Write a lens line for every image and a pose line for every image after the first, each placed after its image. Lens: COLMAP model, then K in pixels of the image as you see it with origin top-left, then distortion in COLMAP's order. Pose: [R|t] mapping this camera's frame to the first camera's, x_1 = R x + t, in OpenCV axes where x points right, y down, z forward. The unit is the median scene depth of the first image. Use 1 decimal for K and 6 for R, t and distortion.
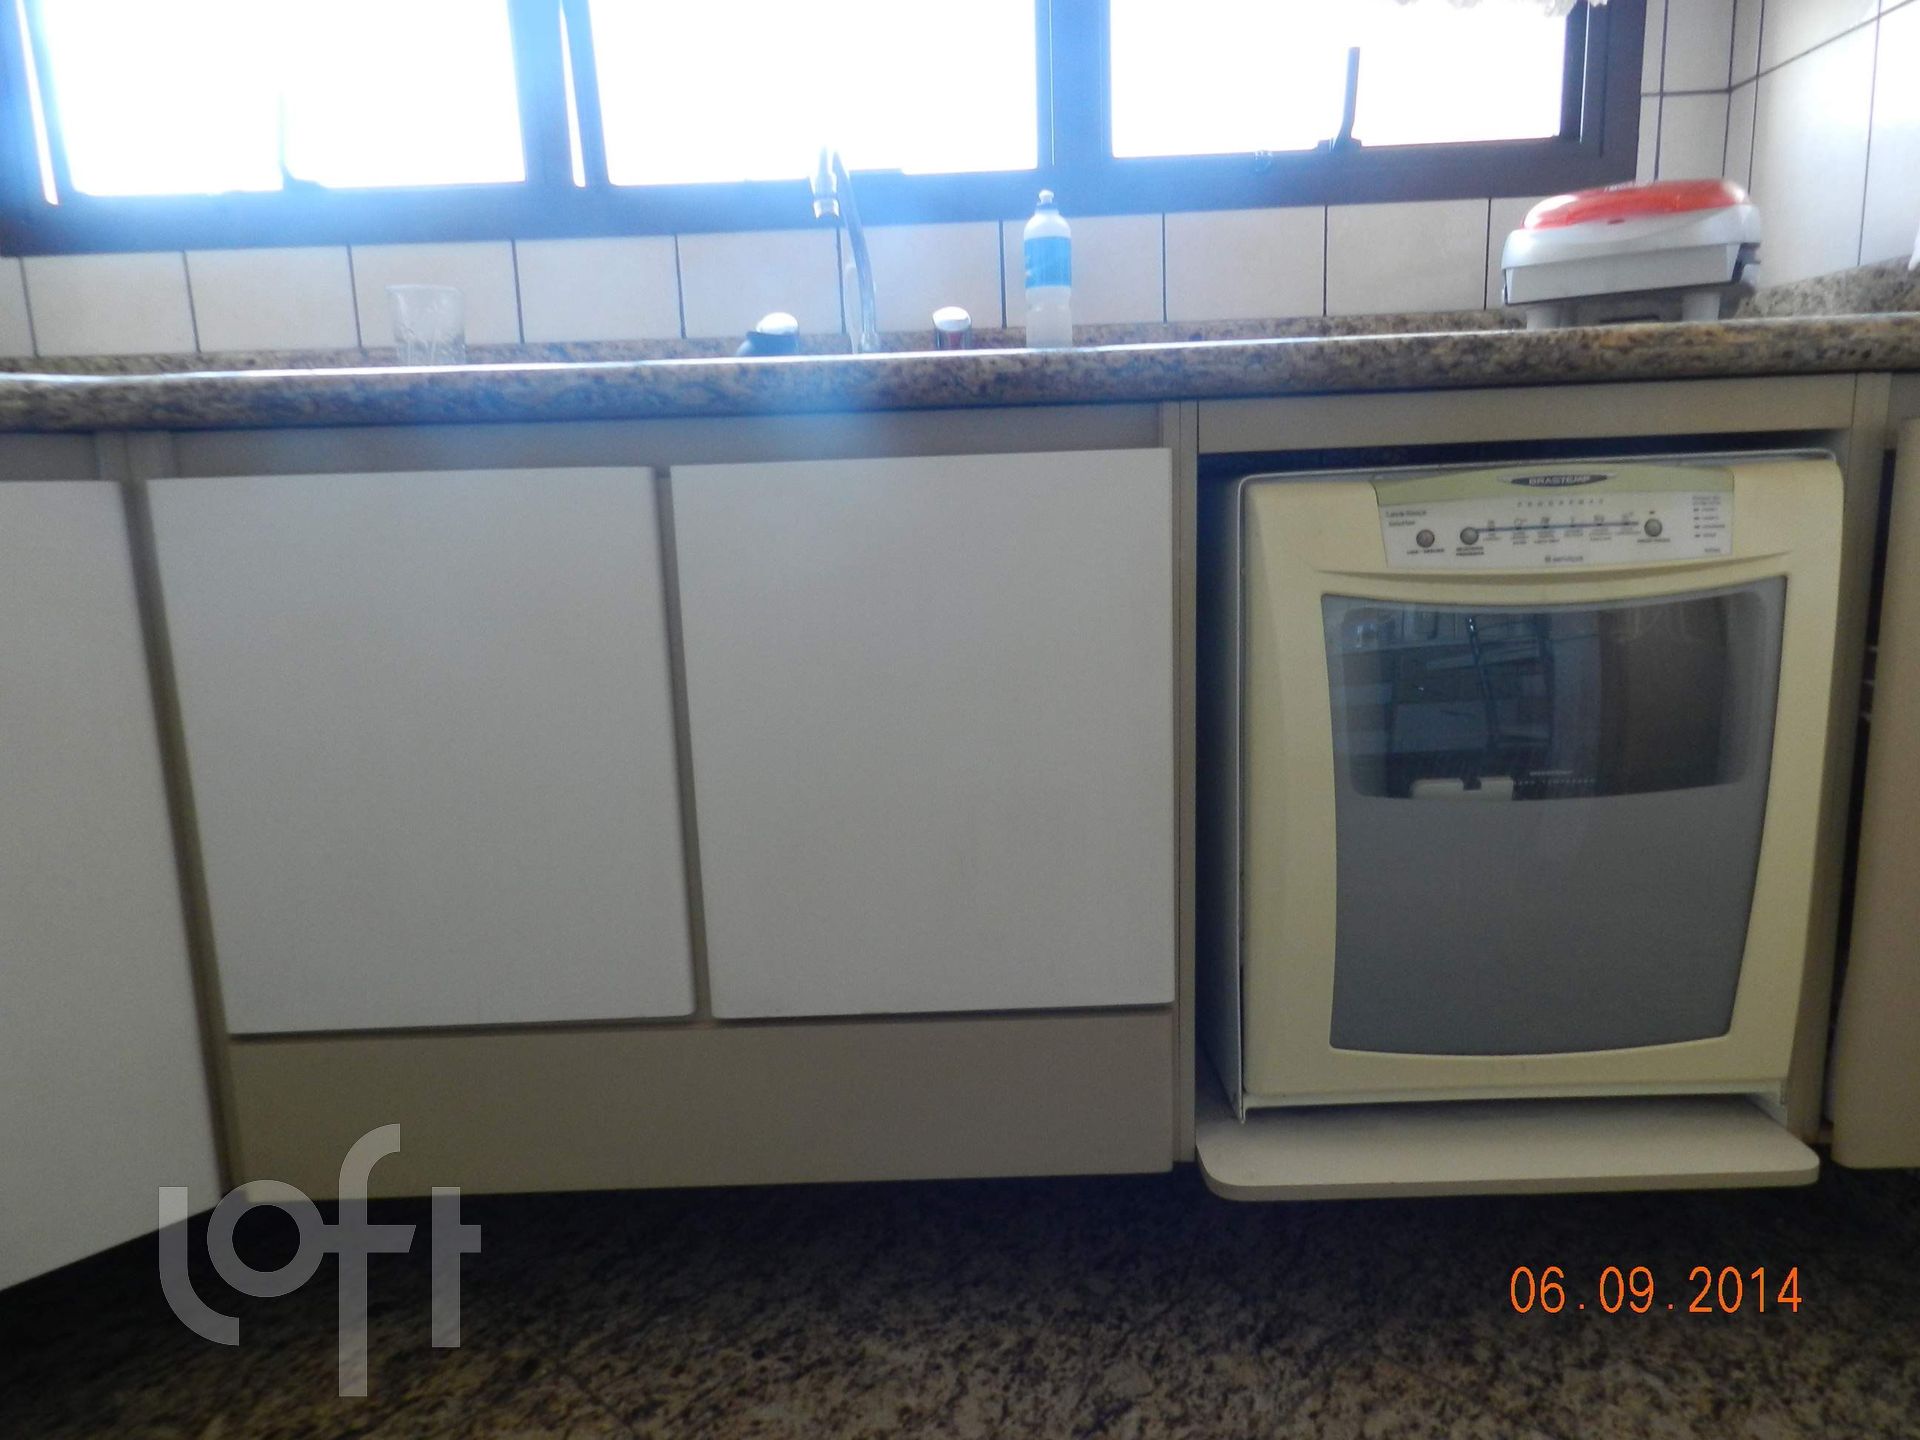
lens RADIAL K [[1304.0, 0, 953.5], [0, 1304.0, 725.5], [0, 0, 1]] dist [0.021531, -0.010334]
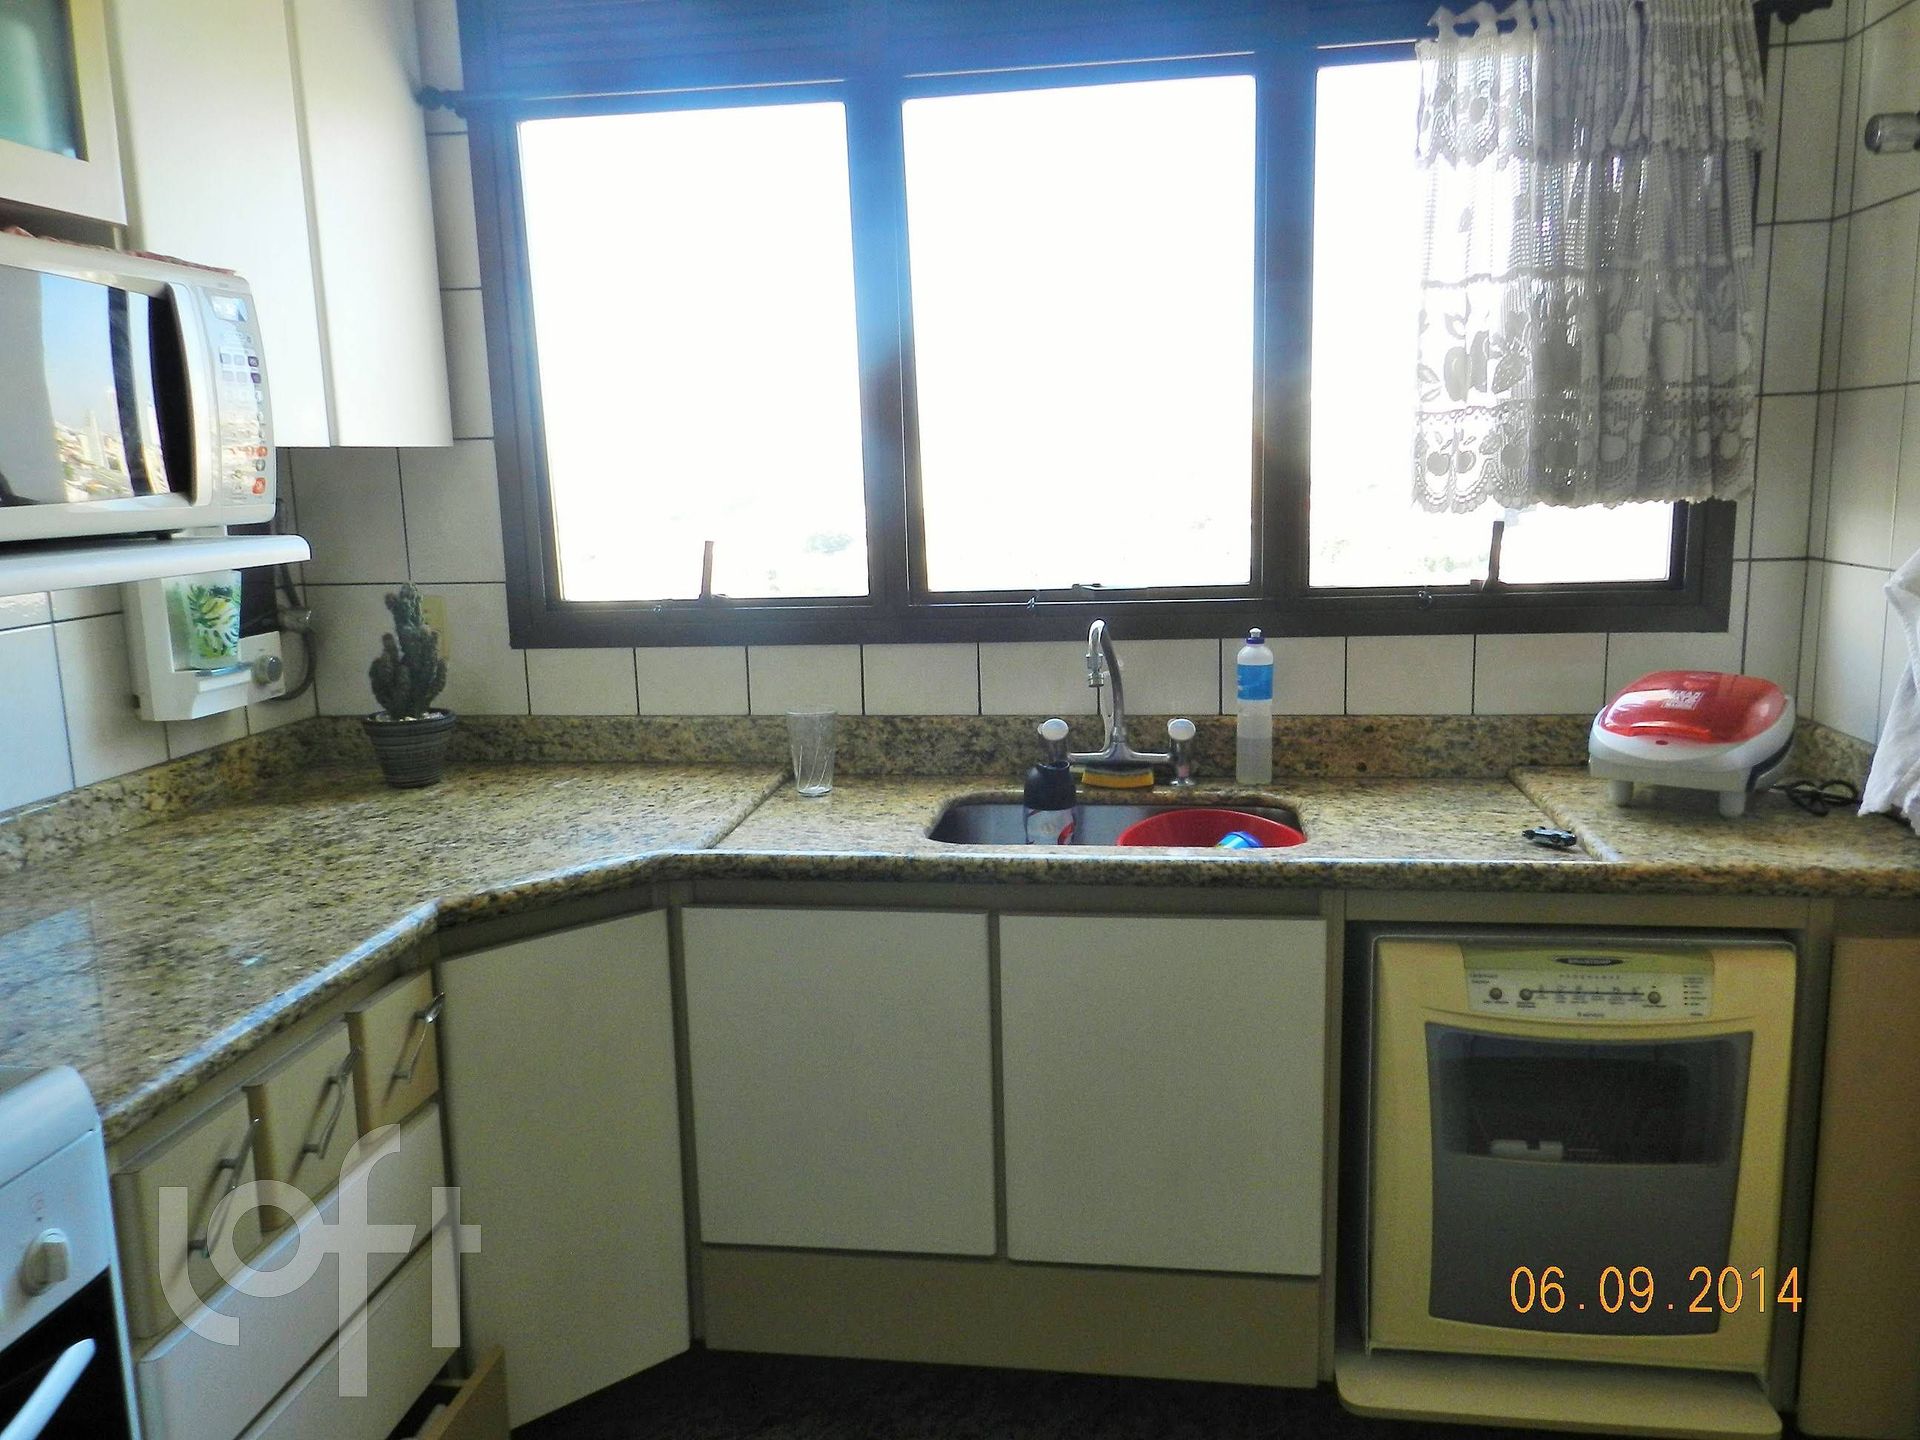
lens RADIAL K [[1470.2, 0, 951.1], [0, 1470.2, 722.9], [0, 0, 1]] dist [0.025881, -0.007271]
pose [[0.989938, 0.034621, -0.137201, -0.036626], [-0.034893, 0.999391, 0.000426, -0.400698], [0.137132, 0.004365, 0.990543, -0.719230]]
